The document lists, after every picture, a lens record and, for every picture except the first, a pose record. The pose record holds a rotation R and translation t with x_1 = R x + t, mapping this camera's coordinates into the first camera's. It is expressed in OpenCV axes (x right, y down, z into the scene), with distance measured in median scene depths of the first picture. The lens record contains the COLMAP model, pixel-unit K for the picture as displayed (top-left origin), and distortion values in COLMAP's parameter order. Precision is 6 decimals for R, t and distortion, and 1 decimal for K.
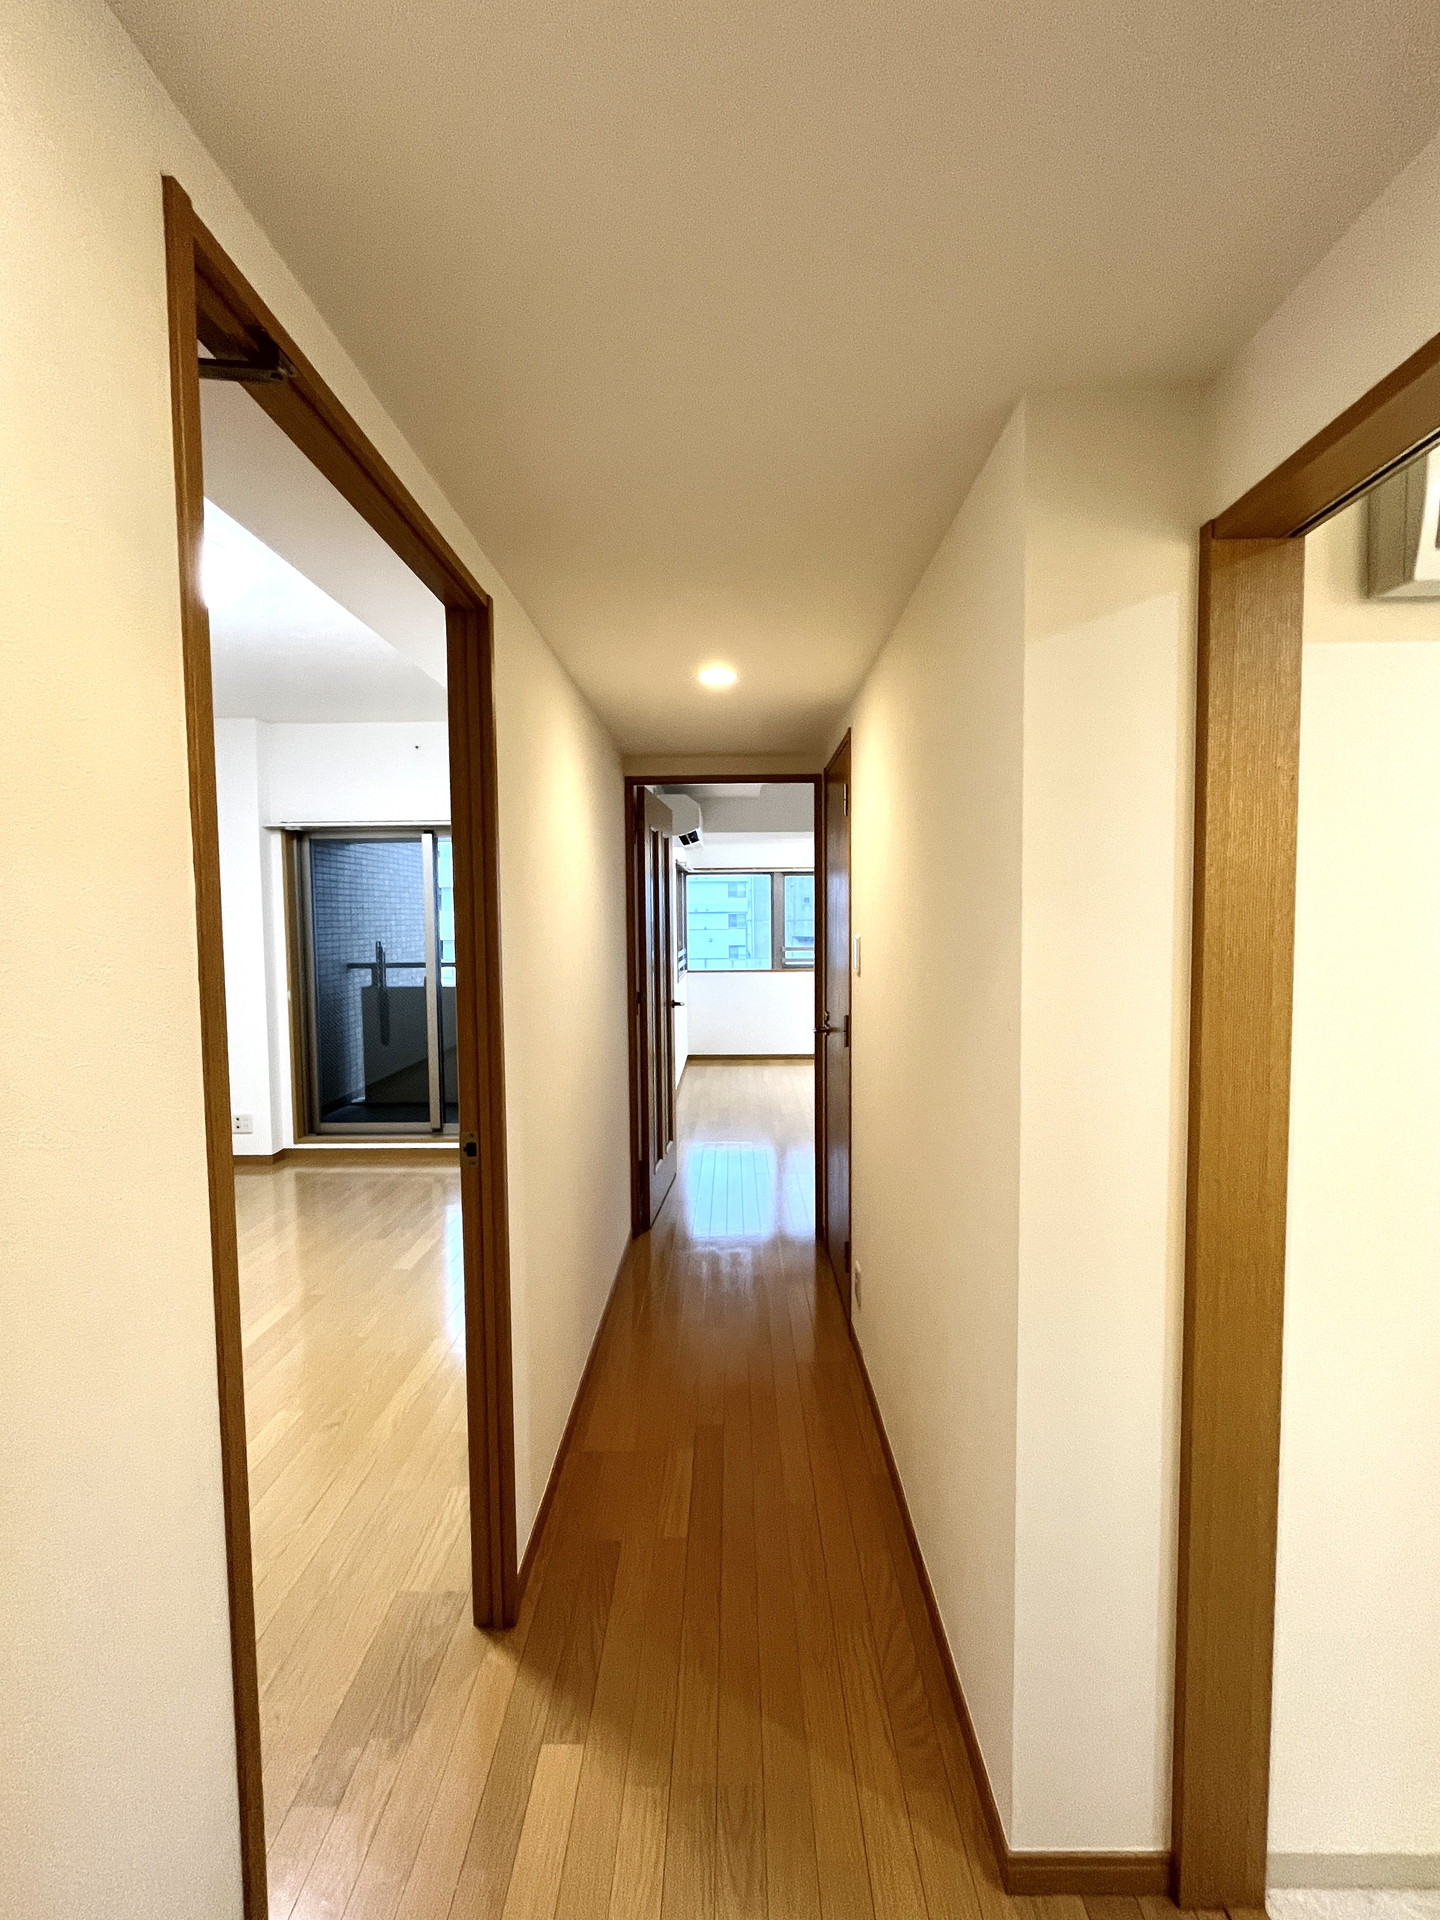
lens RADIAL K [[780.1, 0, 718.6], [0, 780.1, 957.8], [0, 0, 1]] dist [0.000598, -0.001054]
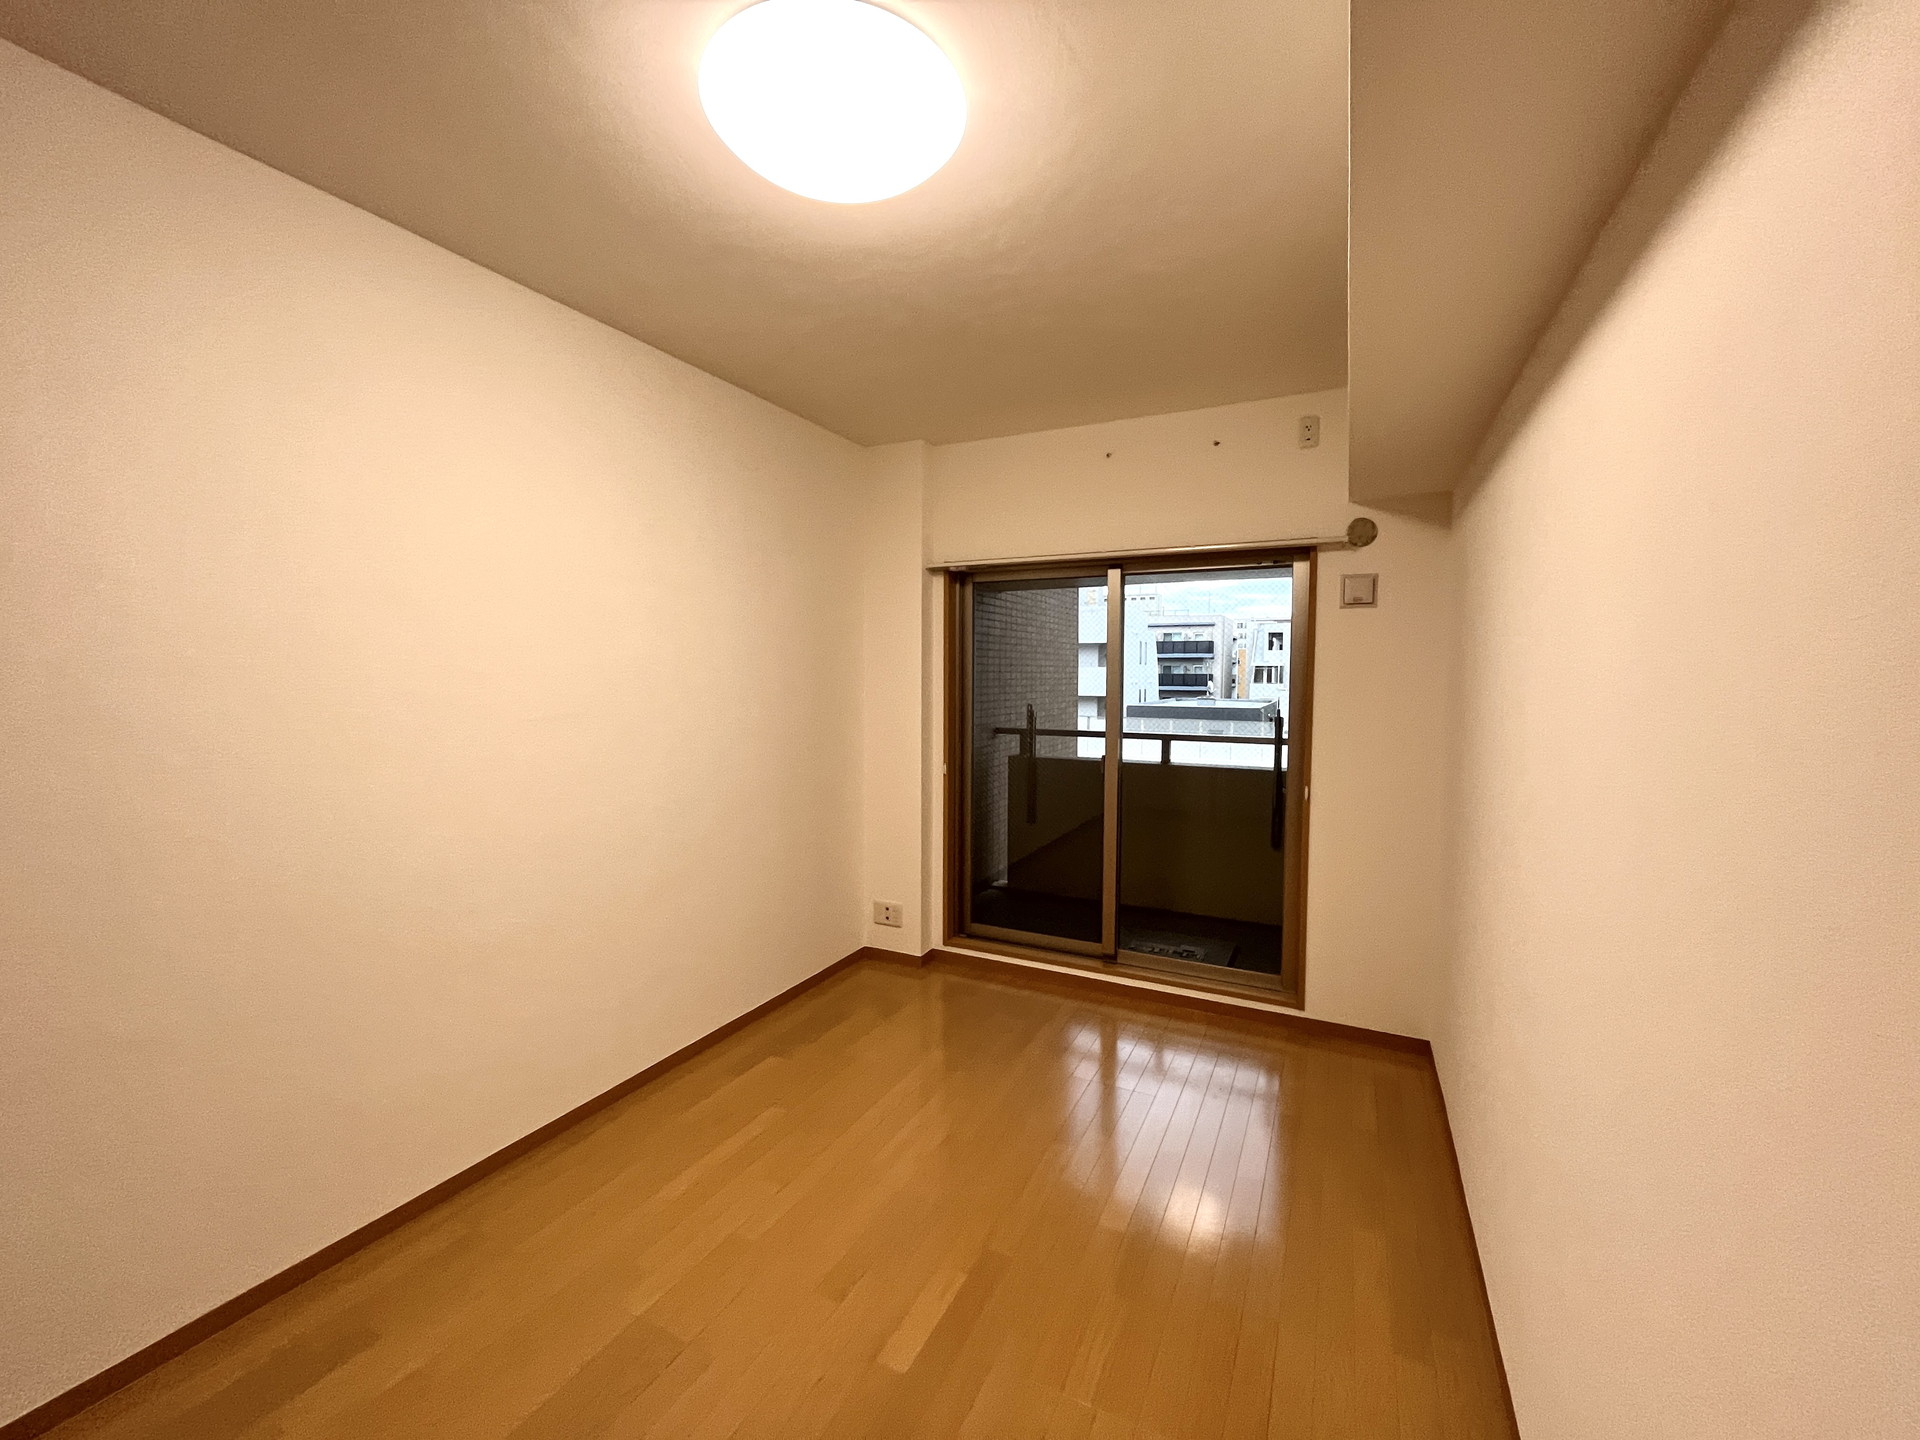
lens RADIAL K [[780.1, 0, 957.8], [0, 780.1, 720.8], [0, 0, 1]] dist [0.000598, -0.001054]
pose [[0.899642, 0.035736, -0.435164, -0.167460], [-0.031517, 0.999360, 0.016910, -0.018450], [0.435490, -0.001498, 0.900192, 0.241609]]
